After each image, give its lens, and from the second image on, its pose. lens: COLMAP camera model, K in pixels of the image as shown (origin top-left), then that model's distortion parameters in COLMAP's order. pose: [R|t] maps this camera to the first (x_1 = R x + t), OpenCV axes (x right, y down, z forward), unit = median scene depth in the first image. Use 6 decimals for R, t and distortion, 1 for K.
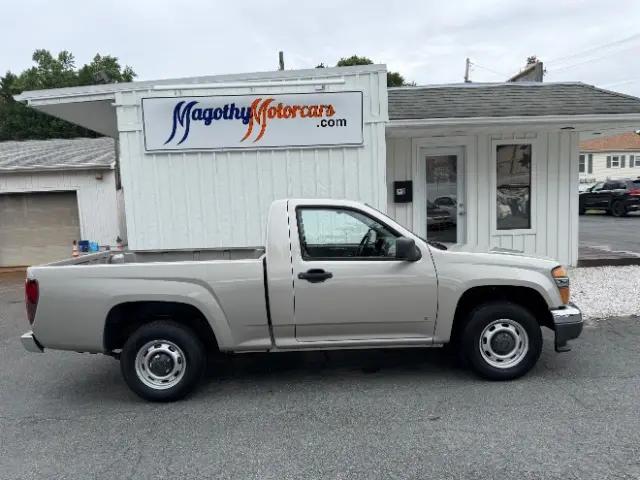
lens RADIAL K [[451.7, 0, 325.2], [0, 451.7, 241.5], [0, 0, 1]] dist [0.054076, -0.080549]
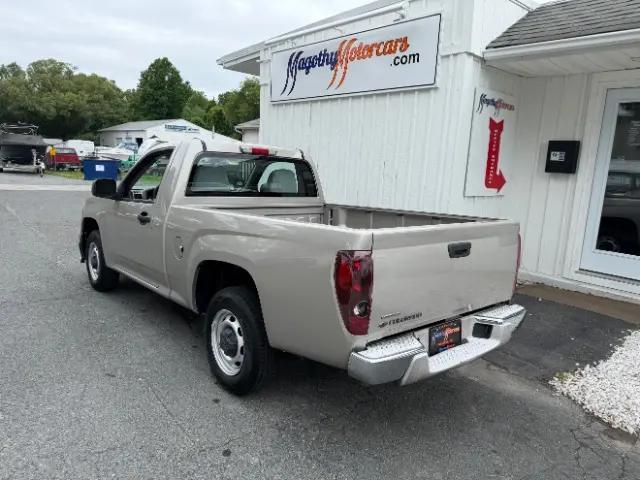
lens RADIAL K [[455.1, 0, 320.0], [0, 455.1, 240.0], [0, 0, 1]] dist [-0.000987, -0.004285]
pose [[0.641682, 0.198829, -0.740750, 0.581371], [-0.142037, 0.979913, 0.139983, -0.040214], [0.753704, 0.015389, 0.657034, 0.362120]]
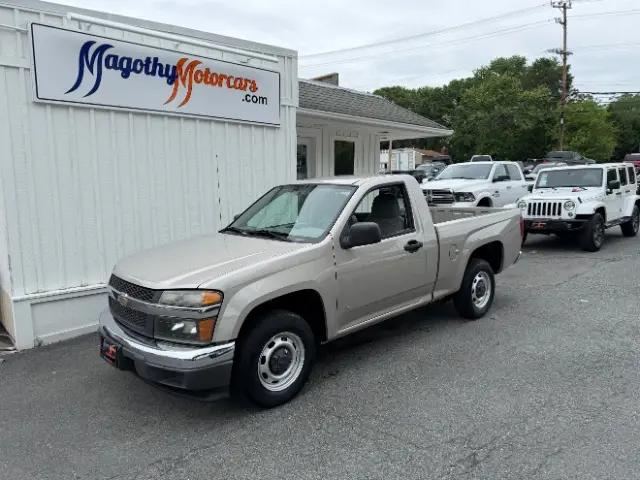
lens RADIAL K [[461.6, 0, 320.7], [0, 461.6, 244.7], [0, 0, 1]] dist [-0.020969, 0.001489]
pose [[0.746521, -0.048338, 0.663603, -0.548674], [0.030894, 0.998800, 0.038000, 0.015549], [-0.664644, -0.007866, 0.747119, 0.170468]]
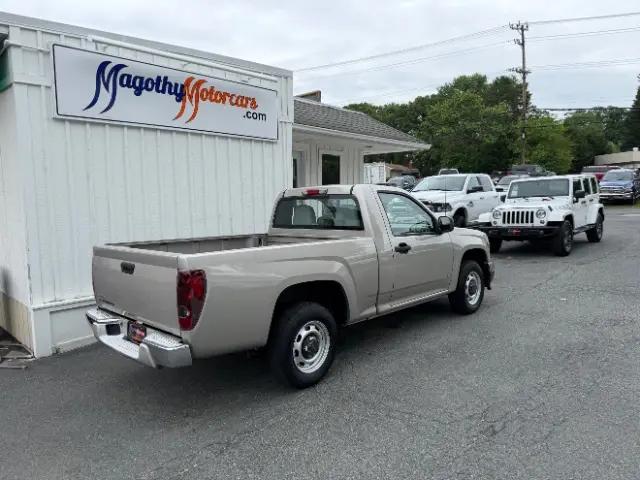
lens RADIAL K [[459.6, 0, 320.0], [0, 459.6, 240.0], [0, 0, 1]] dist [-0.013910, -0.008440]
pose [[0.702471, -0.033034, 0.710945, -0.630293], [0.046445, 0.998921, 0.000523, 0.025424], [-0.710195, 0.032653, 0.703247, 0.175677]]
